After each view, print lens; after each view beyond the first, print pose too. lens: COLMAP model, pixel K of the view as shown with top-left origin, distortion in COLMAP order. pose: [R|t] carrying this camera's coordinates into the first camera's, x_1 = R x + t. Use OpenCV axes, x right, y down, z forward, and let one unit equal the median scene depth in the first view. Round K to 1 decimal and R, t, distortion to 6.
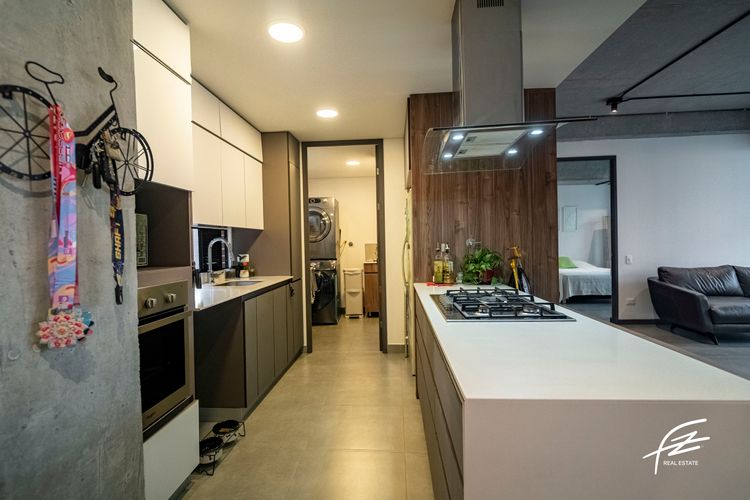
lens RADIAL K [[363.4, 0, 366.8], [0, 363.4, 247.2], [0, 0, 1]] dist [0.000153, -0.001407]
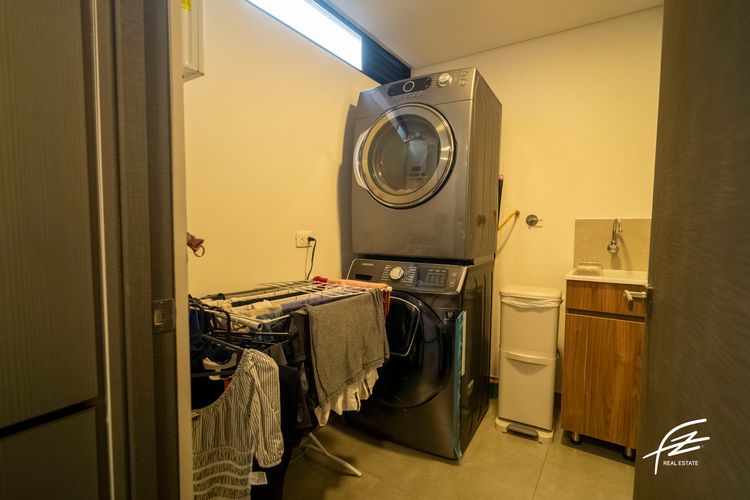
lens RADIAL K [[355.9, 0, 369.7], [0, 355.9, 249.1], [0, 0, 1]] dist [-0.000153, -0.001722]
pose [[0.867217, 0.065663, -0.493583, -0.009273], [-0.038369, 0.997132, 0.065237, 0.005941], [0.496451, -0.037636, 0.867249, 1.030481]]
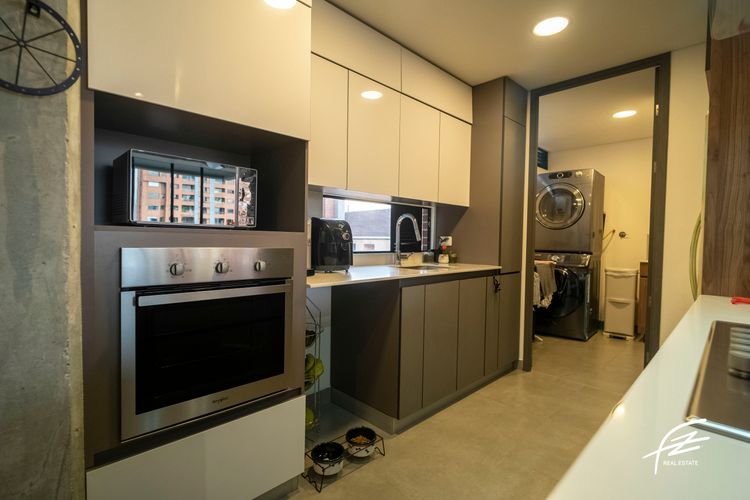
lens RADIAL K [[360.7, 0, 371.7], [0, 360.7, 250.8], [0, 0, 1]] dist [-0.000172, -0.000177]
pose [[0.755303, 0.054332, -0.653120, 0.084506], [-0.040018, 0.998522, 0.036787, 0.028974], [0.654153, -0.001649, 0.756360, 0.245365]]
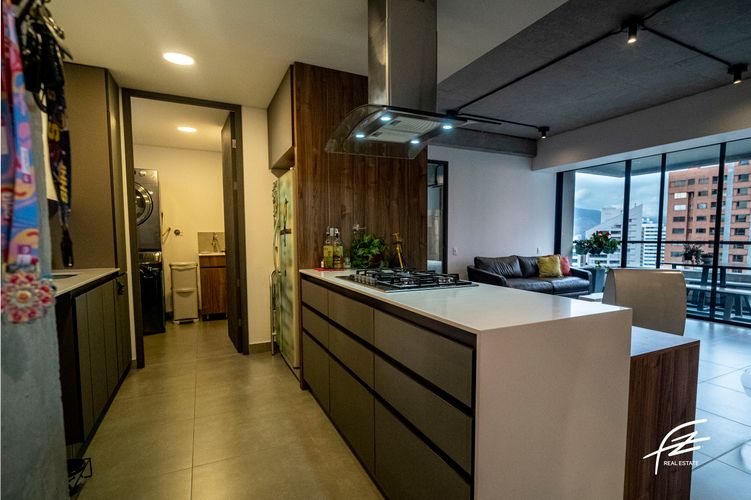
lens RADIAL K [[389.4, 0, 410.6], [0, 389.4, 267.3], [0, 0, 1]] dist [-0.000908, -0.001069]
pose [[0.841053, -0.019007, 0.540619, -0.131772], [-0.012205, 0.998461, 0.054091, 0.026871], [-0.540815, -0.052092, 0.839527, 0.002661]]
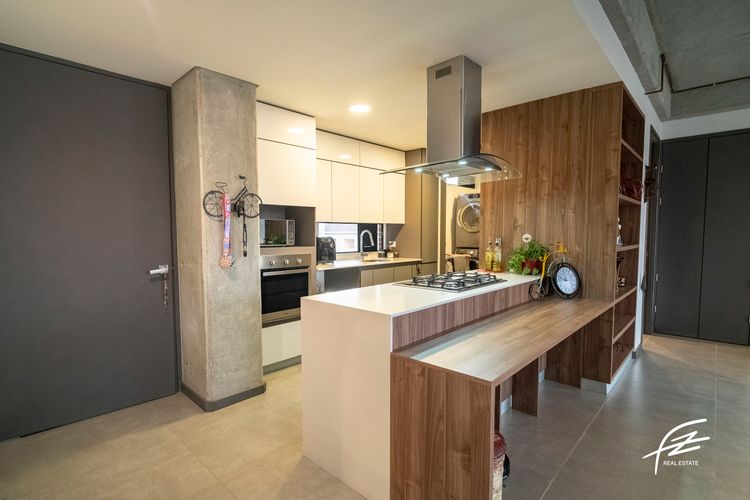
lens RADIAL K [[363.3, 0, 360.5], [0, 363.3, 256.8], [0, 0, 1]] dist [-0.001087, -0.000594]
pose [[0.767737, 0.060125, -0.637938, 0.466158], [-0.021006, 0.997414, 0.068725, -0.015376], [0.640421, -0.039362, 0.767015, -0.156449]]
